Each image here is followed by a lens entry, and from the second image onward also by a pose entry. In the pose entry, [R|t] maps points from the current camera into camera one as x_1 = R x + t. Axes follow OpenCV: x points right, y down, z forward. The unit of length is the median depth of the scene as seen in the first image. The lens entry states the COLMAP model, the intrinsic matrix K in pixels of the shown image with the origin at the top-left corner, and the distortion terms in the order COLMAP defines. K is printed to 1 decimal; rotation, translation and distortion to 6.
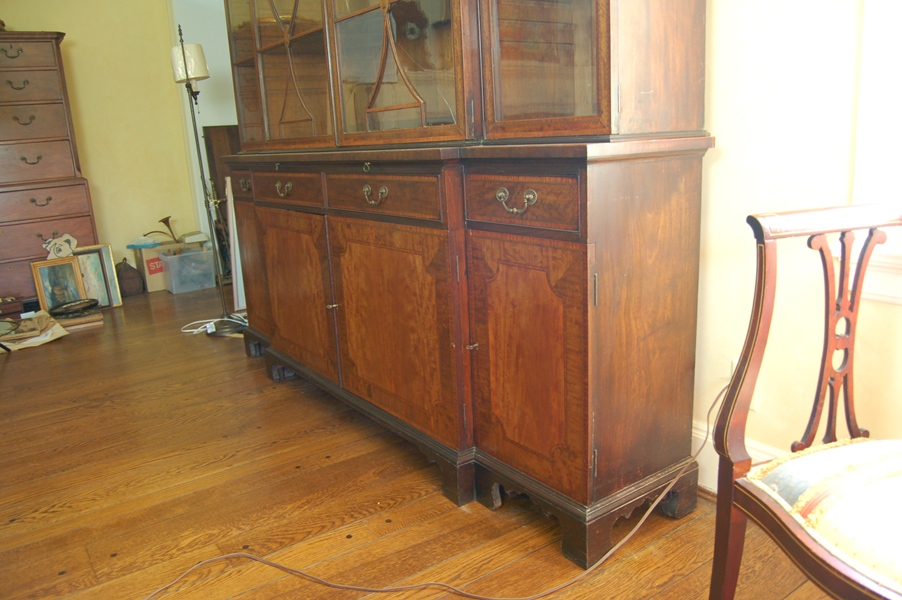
lens RADIAL K [[699.8, 0, 456.9], [0, 699.8, 307.2], [0, 0, 1]] dist [-0.097495, 0.001926]
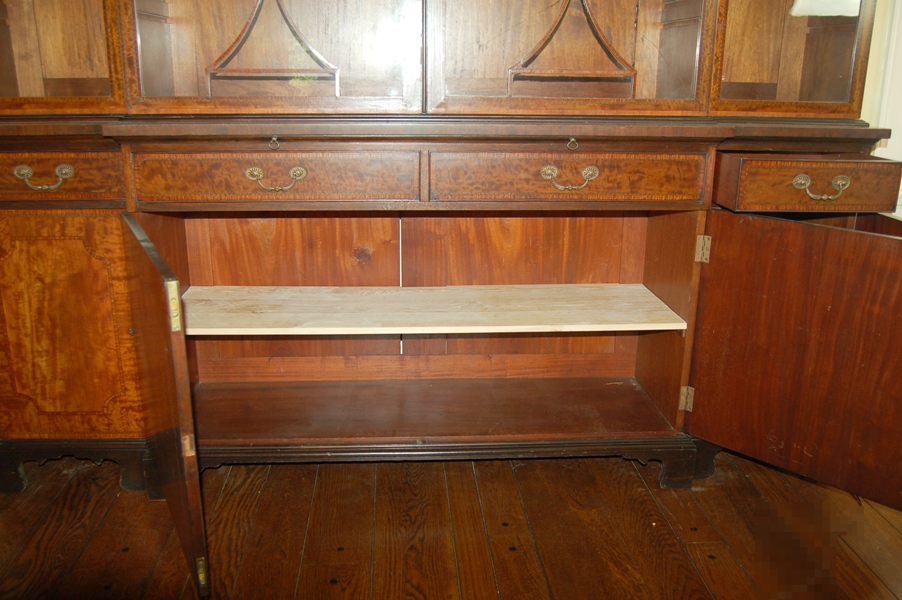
lens RADIAL K [[785.1, 0, 455.6], [0, 785.1, 307.2], [0, 0, 1]] dist [-0.066424, 0.012324]
pose [[0.526886, -0.187317, 0.829038, -1.148652], [0.167593, 0.979158, 0.114724, -0.164175], [-0.833249, 0.078494, 0.547298, 0.724088]]
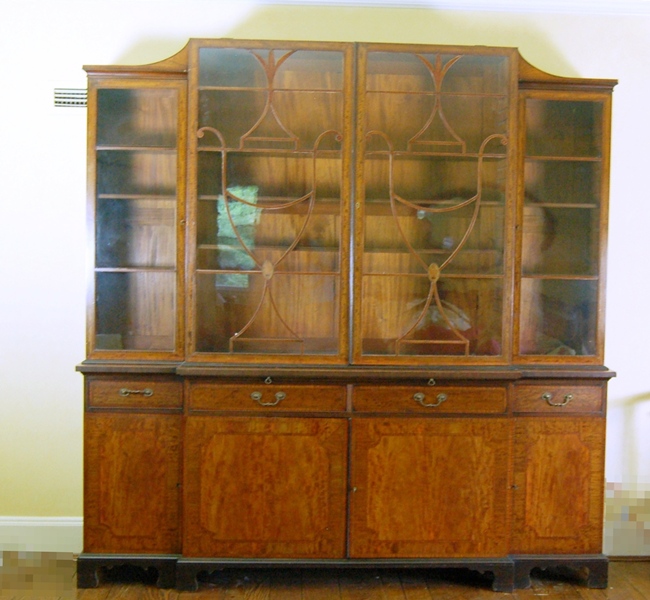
lens RADIAL K [[1152.5, 0, 349.6], [0, 1152.5, 294.0], [0, 0, 1]] dist [-0.066276, 0.000000]
pose [[0.534942, 0.018642, 0.844683, -2.654368], [0.157548, 0.980020, -0.121405, -0.131328], [-0.830069, 0.198023, 0.521317, -0.200462]]
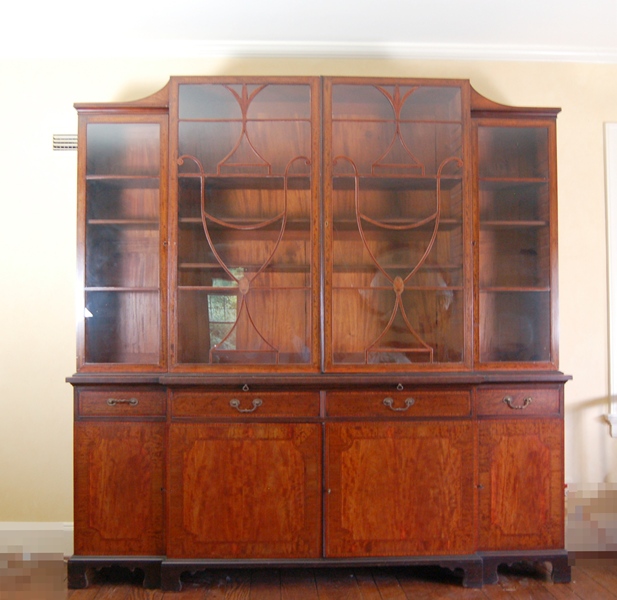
lens RADIAL K [[829.5, 0, 292.0], [0, 829.5, 305.5], [0, 0, 1]] dist [-0.075073, 0.000000]
pose [[0.555912, 0.076031, 0.827757, -2.106352], [0.172041, 0.963723, -0.204060, -0.044344], [-0.813243, 0.255848, 0.522664, 0.199136]]
